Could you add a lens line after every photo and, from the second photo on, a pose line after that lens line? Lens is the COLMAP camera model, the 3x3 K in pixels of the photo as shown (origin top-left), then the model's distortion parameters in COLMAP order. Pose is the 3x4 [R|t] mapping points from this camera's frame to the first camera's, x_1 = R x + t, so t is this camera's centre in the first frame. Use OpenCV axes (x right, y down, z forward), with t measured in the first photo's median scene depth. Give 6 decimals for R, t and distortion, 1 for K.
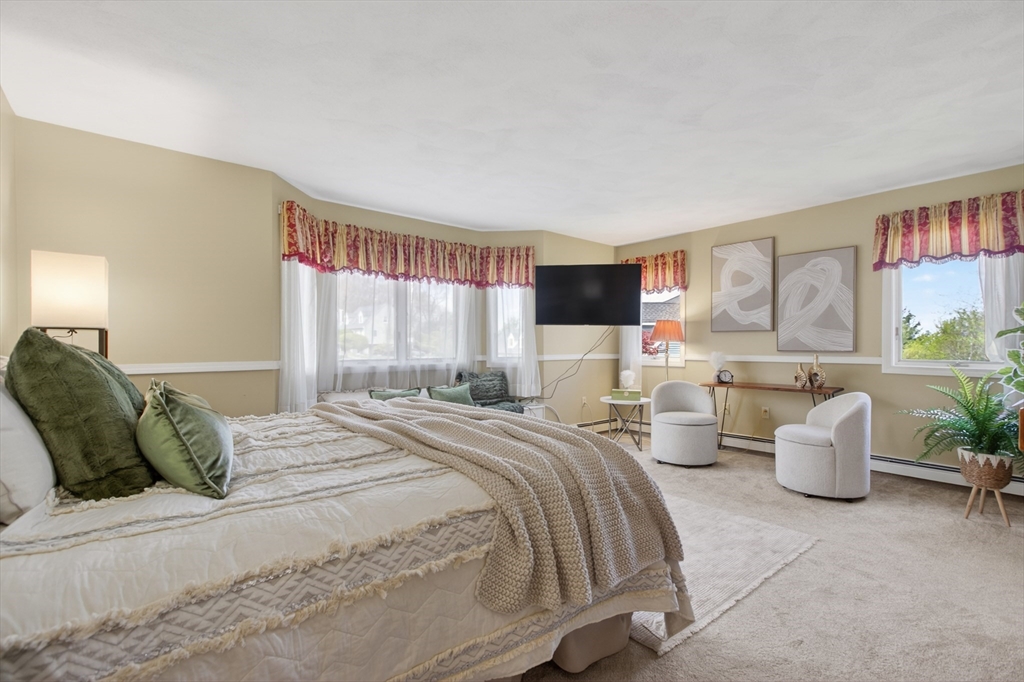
lens RADIAL K [[465.4, 0, 516.6], [0, 465.4, 350.3], [0, 0, 1]] dist [-0.003977, -0.000184]
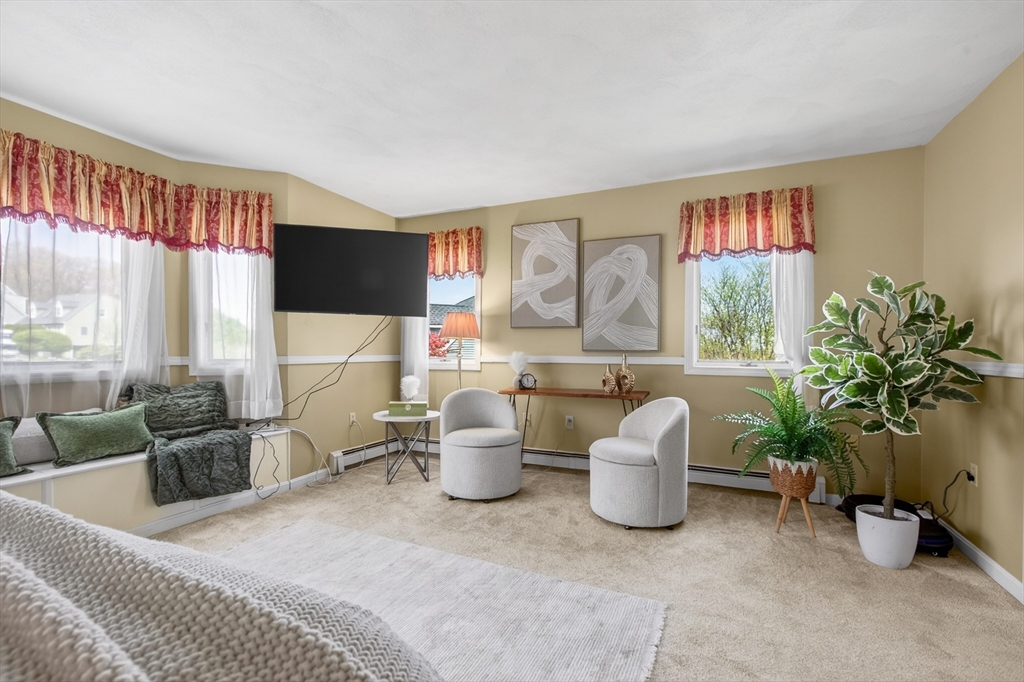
lens RADIAL K [[465.4, 0, 513.2], [0, 465.4, 351.2], [0, 0, 1]] dist [-0.003977, -0.000184]
pose [[0.905309, 0.003185, 0.424742, 0.076520], [-0.000522, 0.999979, -0.006387, 0.008164], [-0.424754, 0.005560, 0.905292, 0.271539]]
